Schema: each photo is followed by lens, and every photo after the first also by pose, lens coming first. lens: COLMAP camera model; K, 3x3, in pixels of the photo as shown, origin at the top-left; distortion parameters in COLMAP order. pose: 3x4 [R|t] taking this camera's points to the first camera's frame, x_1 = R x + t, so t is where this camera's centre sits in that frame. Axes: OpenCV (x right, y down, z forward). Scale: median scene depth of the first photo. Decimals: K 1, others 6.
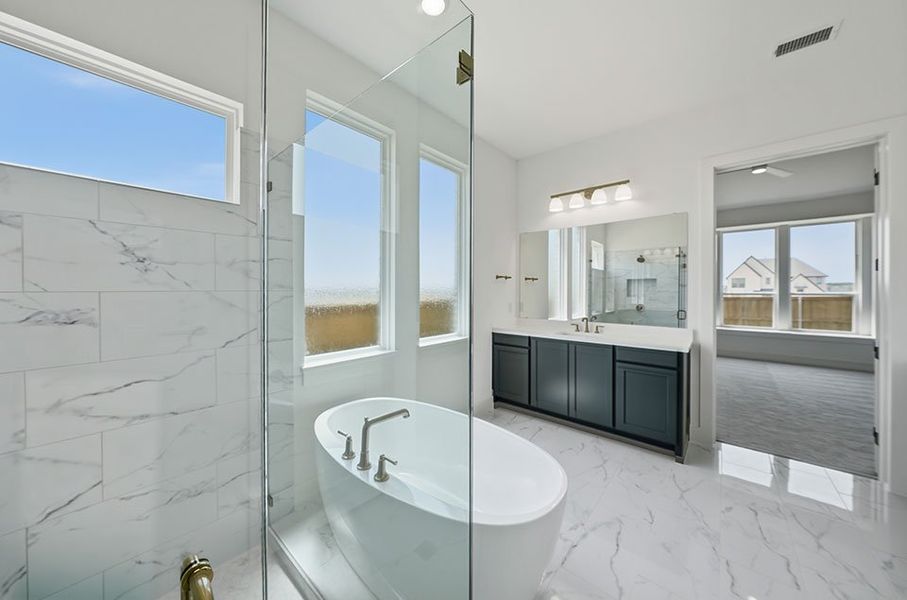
lens RADIAL K [[312.3, 0, 453.4], [0, 312.3, 292.7], [0, 0, 1]] dist [0.001375, -0.000008]
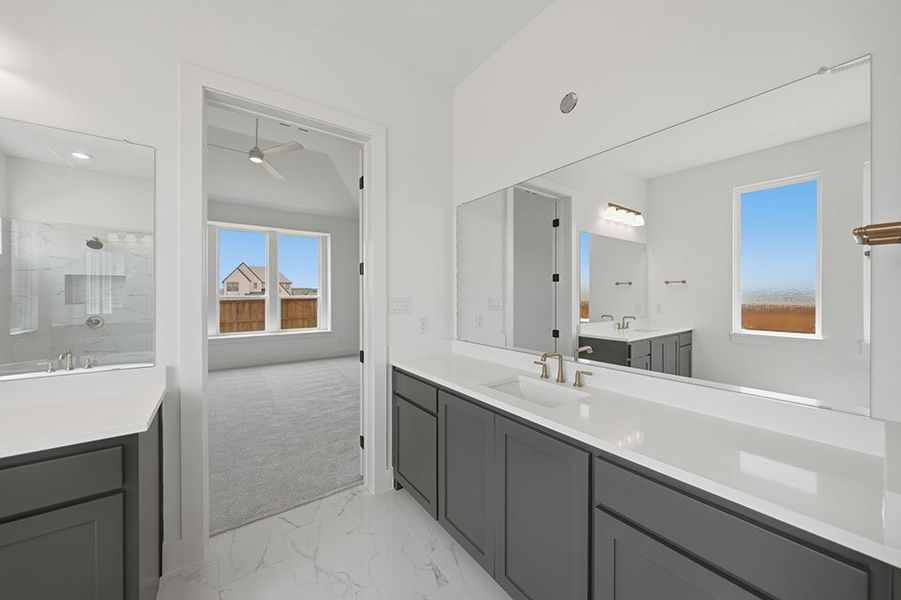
lens RADIAL K [[319.1, 0, 452.9], [0, 319.1, 296.0], [0, 0, 1]] dist [-0.002521, 0.000059]
pose [[0.224841, -0.004198, 0.974386, 0.147613], [0.003456, 0.999988, 0.003511, -0.002127], [-0.974389, 0.002578, 0.224853, 0.169869]]
